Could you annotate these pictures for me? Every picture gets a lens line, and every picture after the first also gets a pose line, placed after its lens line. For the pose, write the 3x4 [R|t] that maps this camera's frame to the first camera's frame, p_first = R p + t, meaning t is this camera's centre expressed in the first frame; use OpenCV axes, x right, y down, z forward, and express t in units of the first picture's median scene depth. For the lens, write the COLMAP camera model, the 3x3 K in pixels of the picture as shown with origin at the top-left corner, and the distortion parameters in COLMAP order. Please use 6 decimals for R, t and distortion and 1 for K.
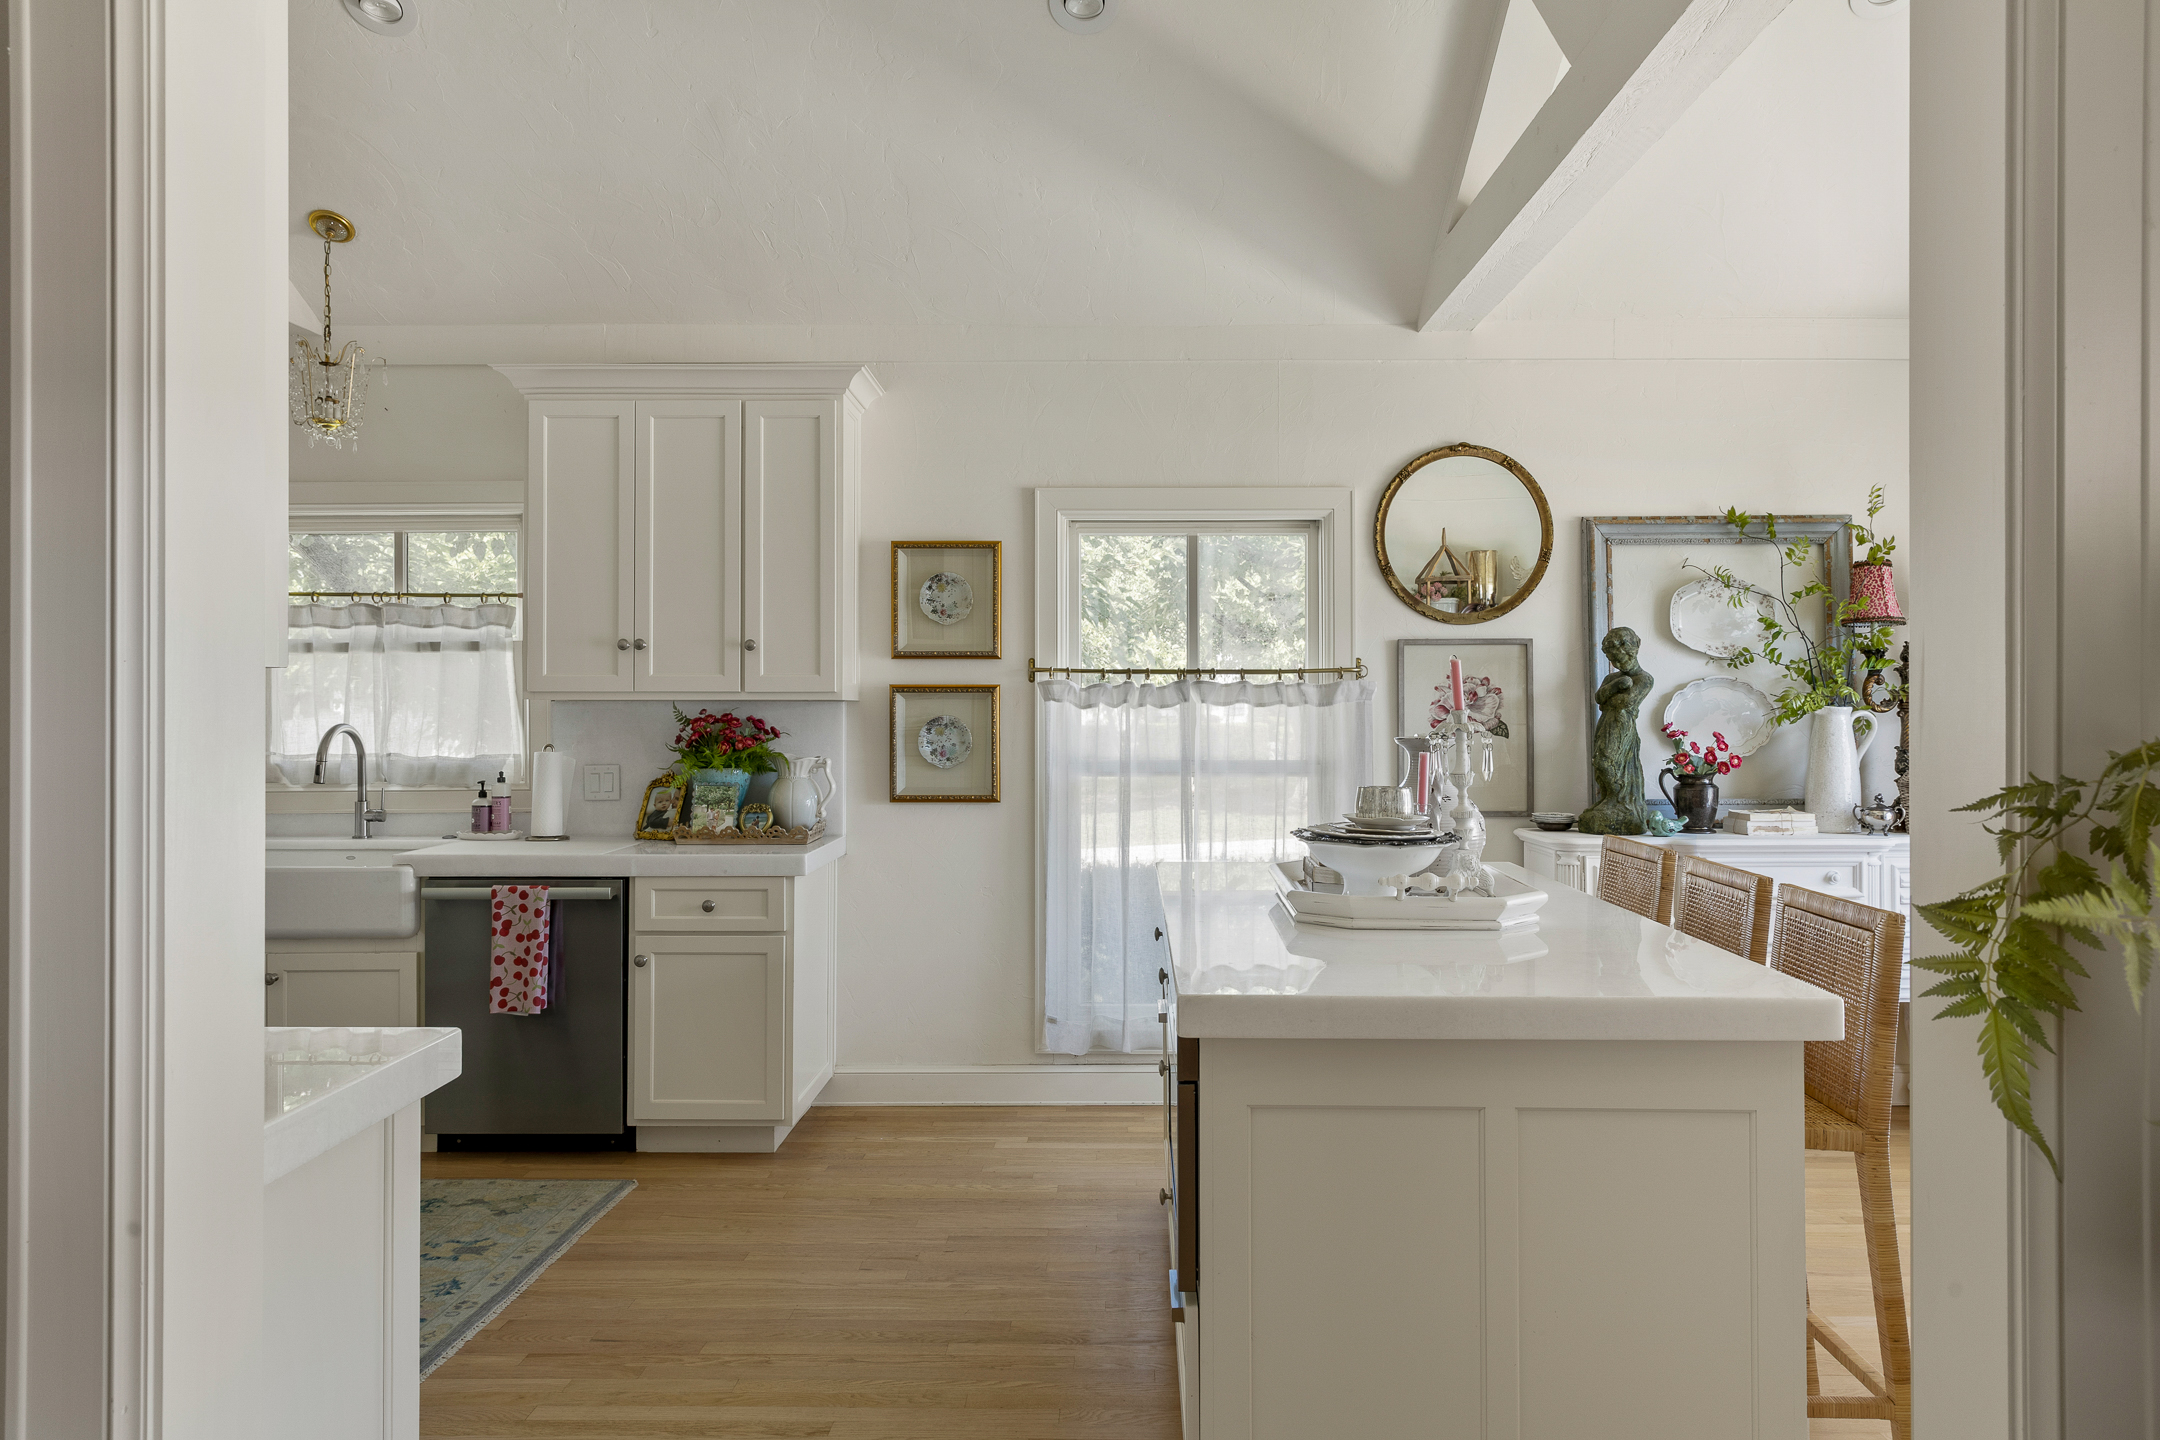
lens RADIAL K [[1437.5, 0, 1080.0], [0, 1437.5, 720.0], [0, 0, 1]] dist [0.004209, 0.000529]
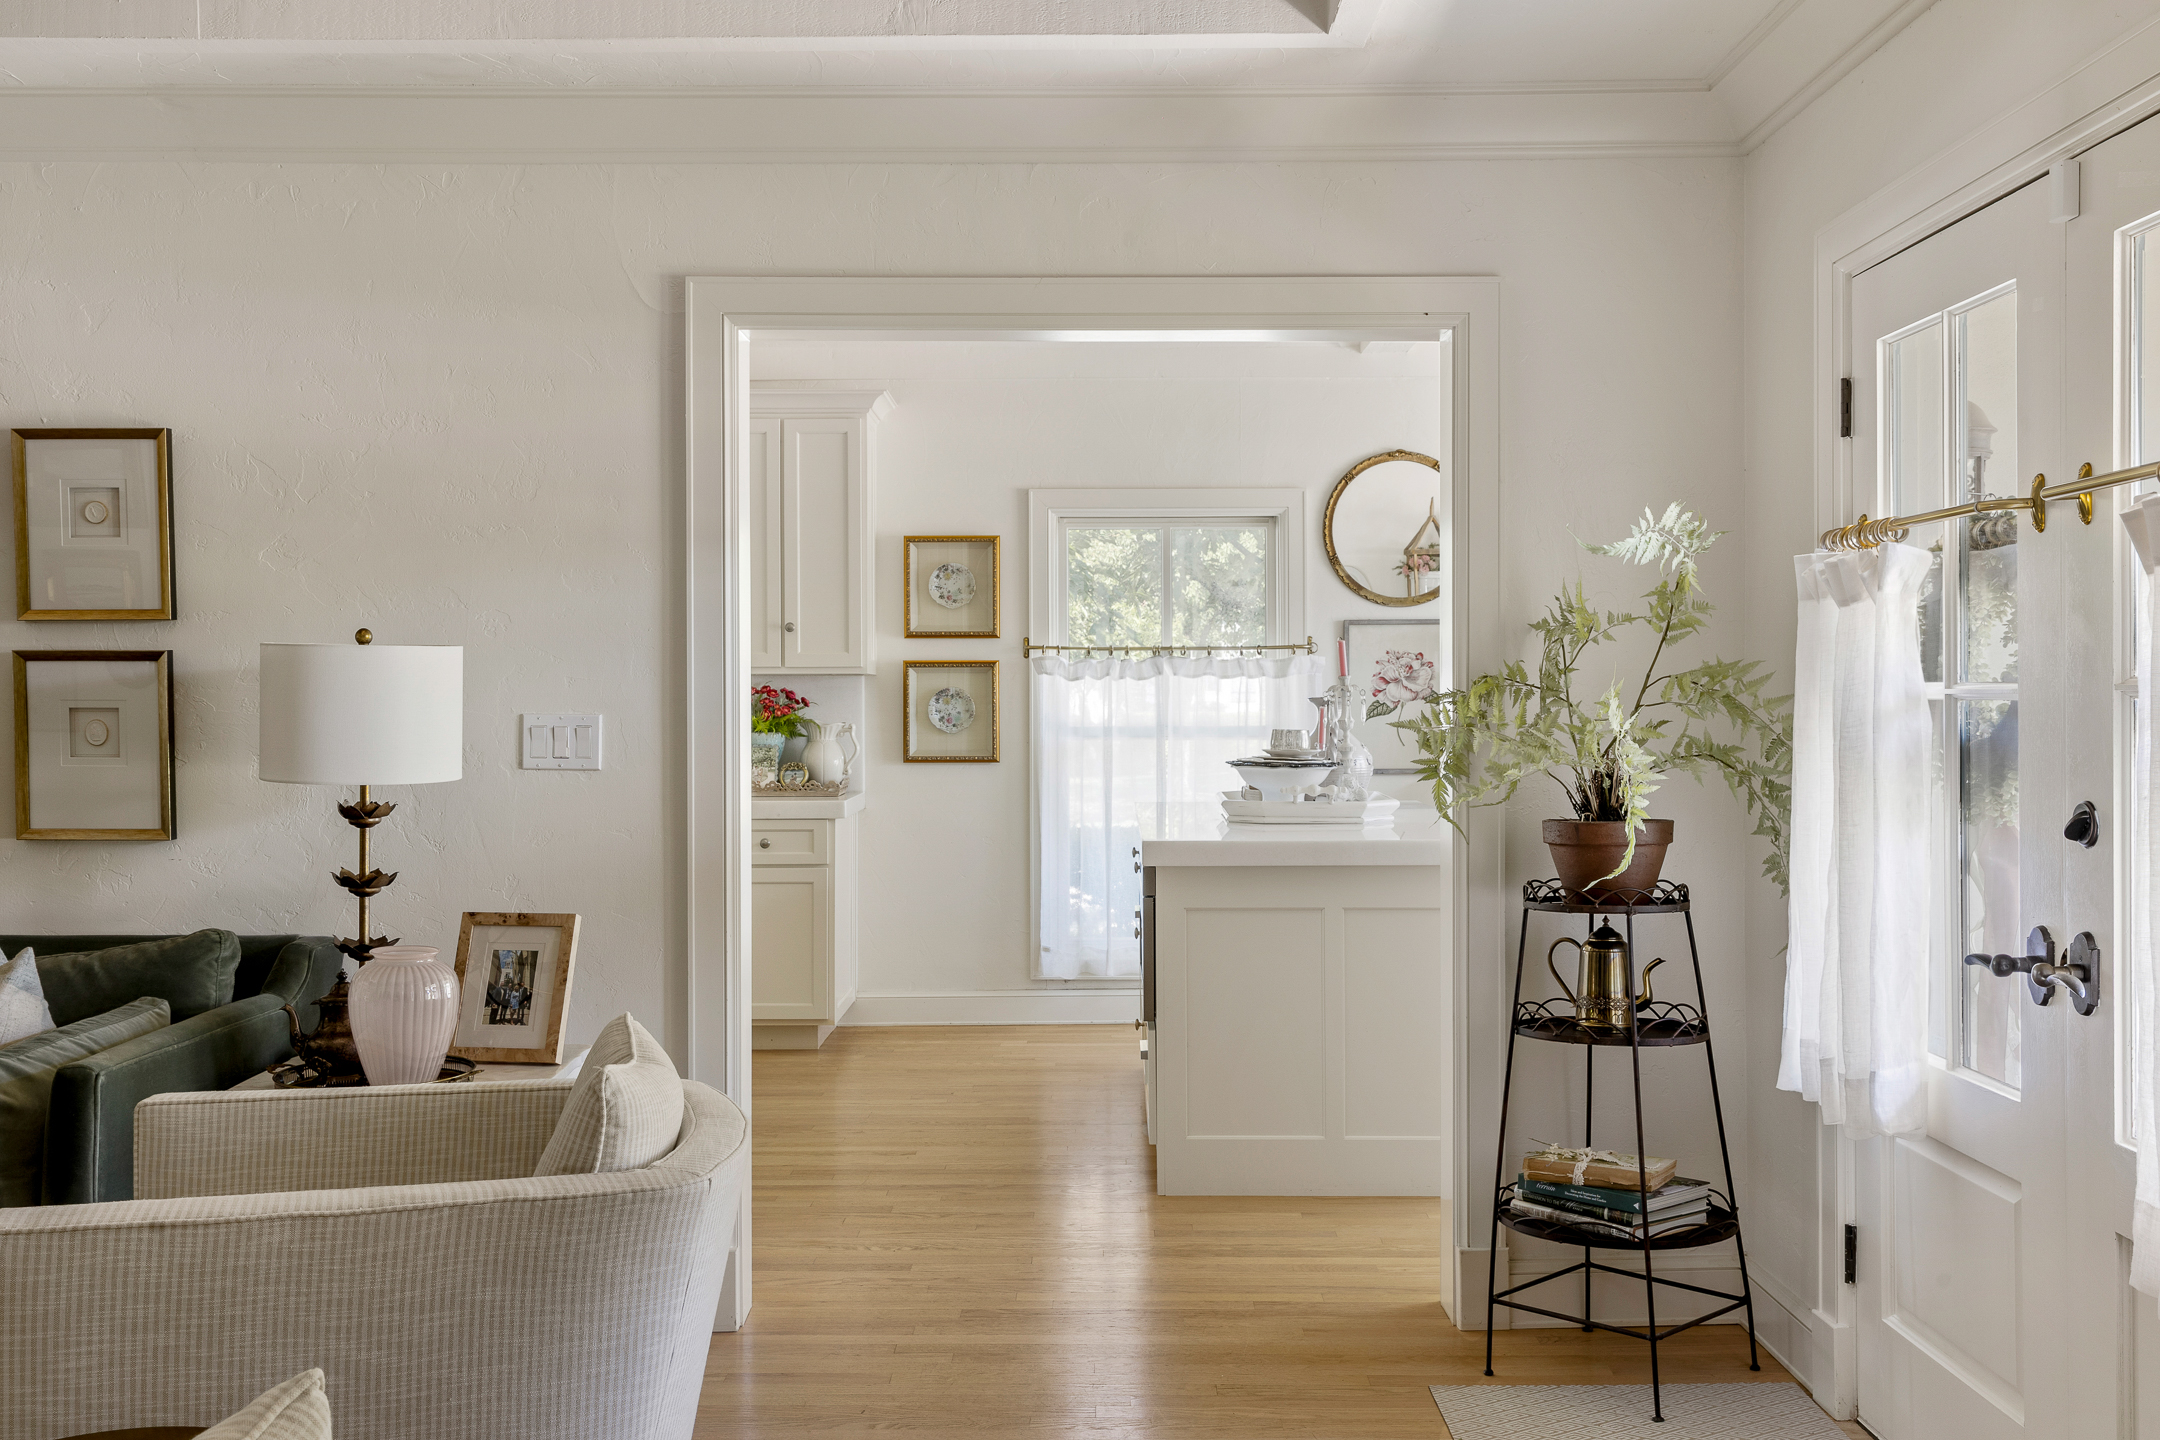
lens RADIAL K [[1995.0, 0, 1080.0], [0, 1995.0, 720.0], [0, 0, 1]] dist [0.005151, 0.006599]
pose [[0.999763, -0.003937, 0.021433, -0.026298], [0.003847, 0.999984, 0.004212, 0.017460], [-0.021449, -0.004128, 0.999761, -0.623892]]
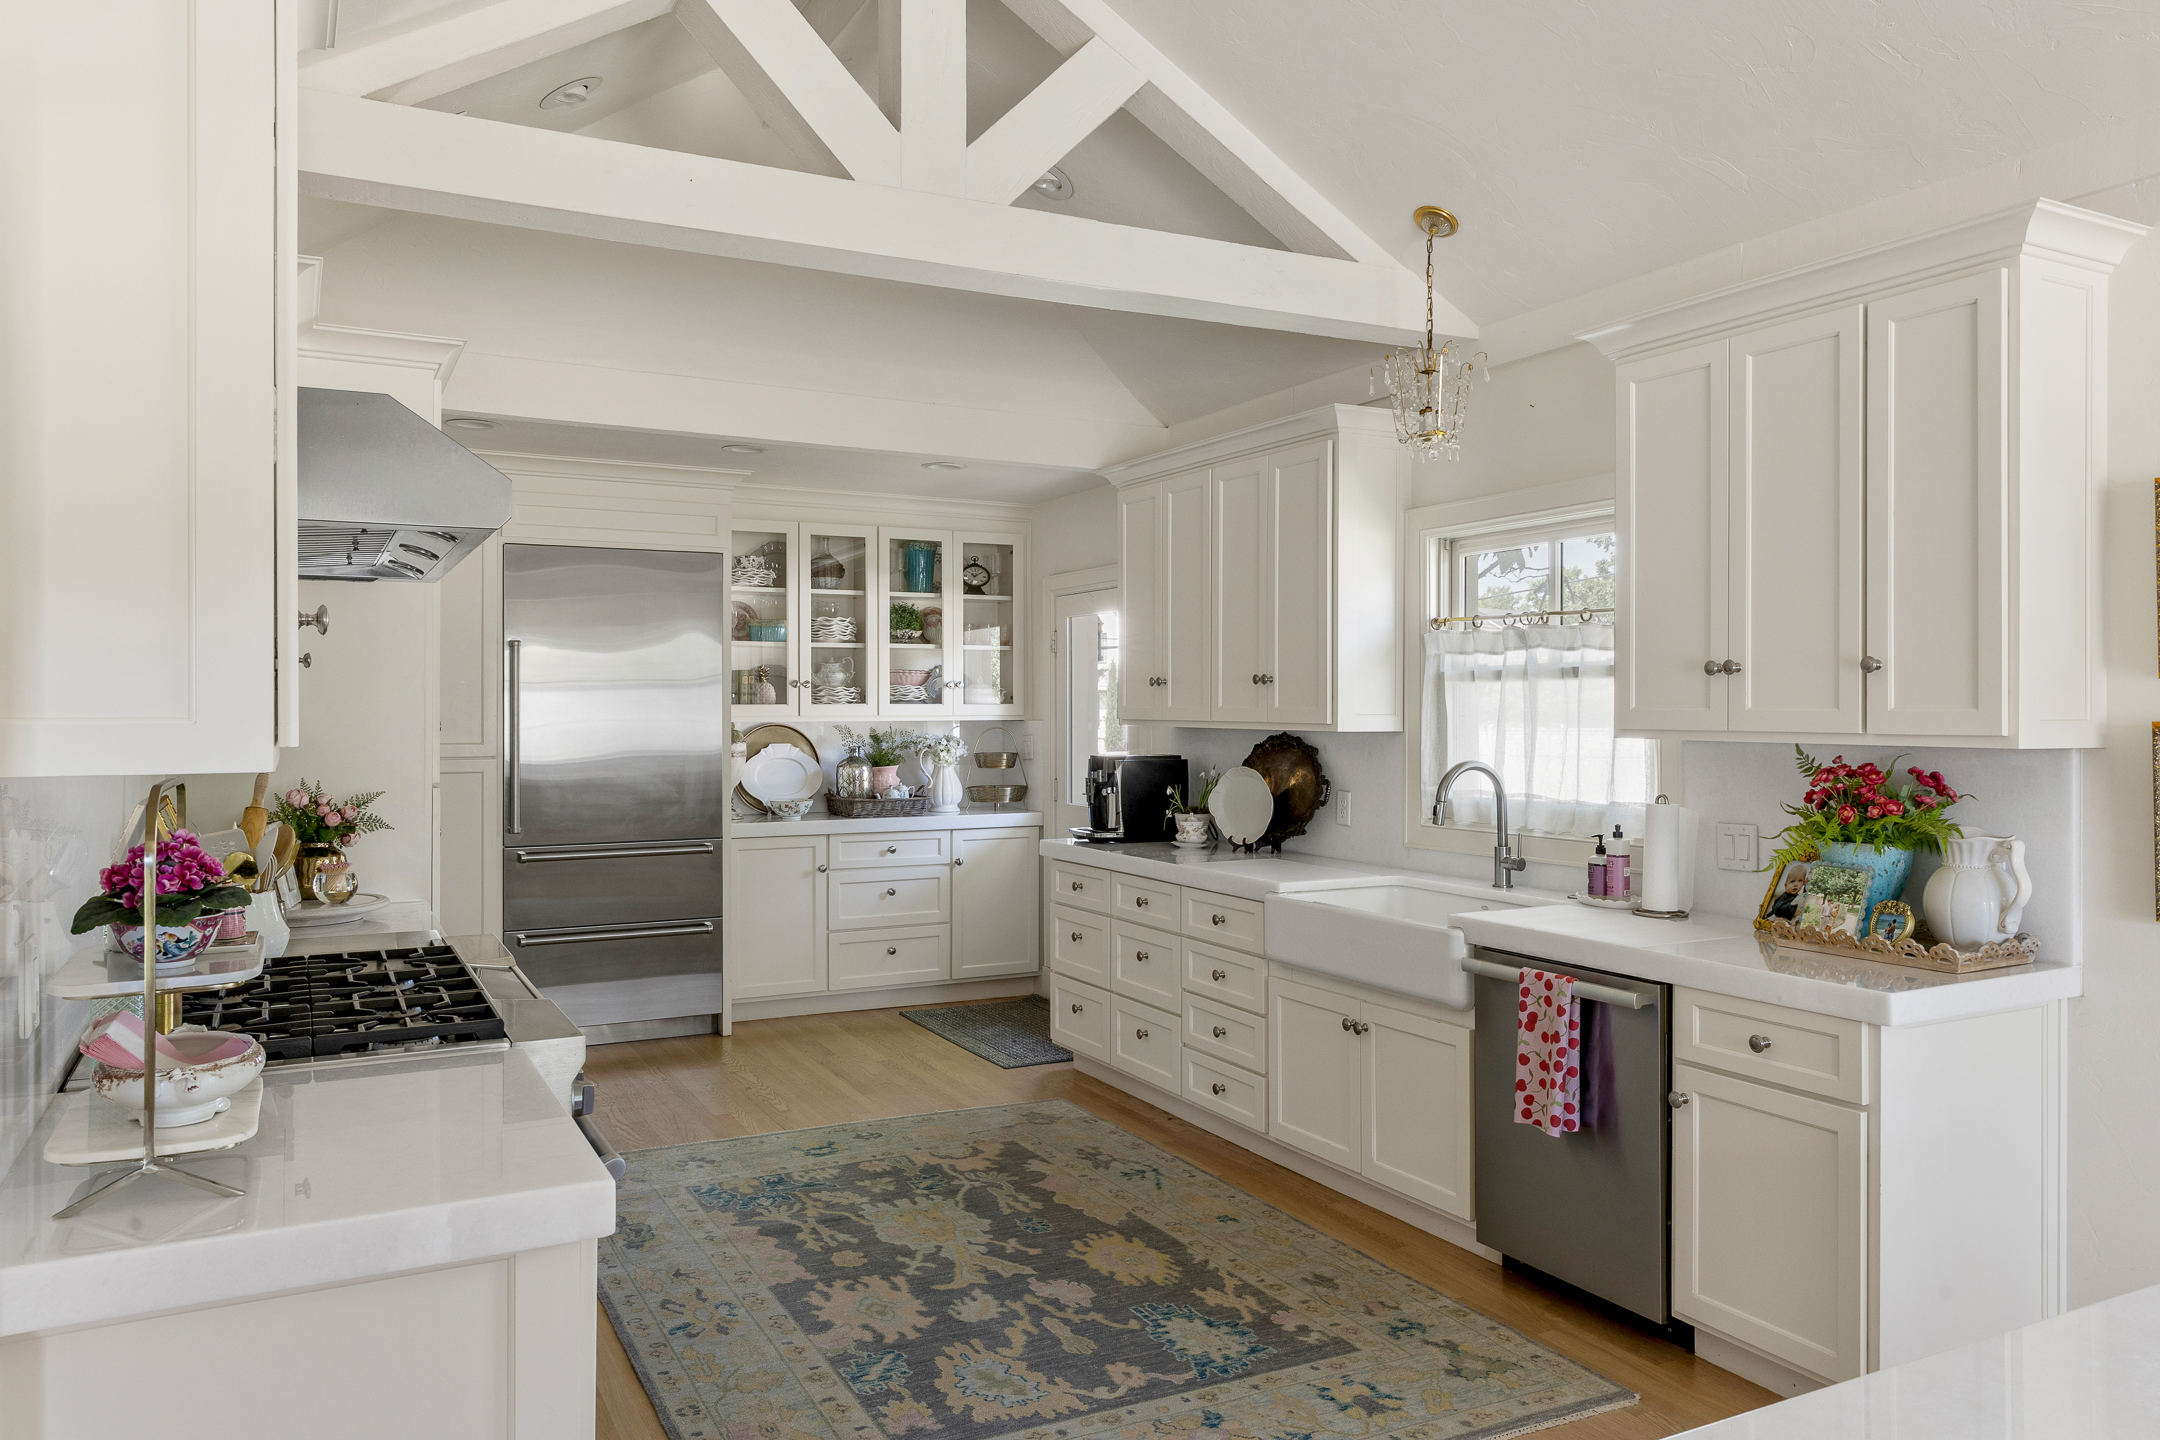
lens RADIAL K [[1486.1, 0, 1080.0], [0, 1486.1, 720.0], [0, 0, 1]] dist [0.001441, -0.000556]
pose [[0.493529, 0.007625, -0.869696, 0.187731], [-0.008389, 0.999957, 0.004006, -0.025330], [0.869689, 0.005319, 0.493572, 0.326732]]
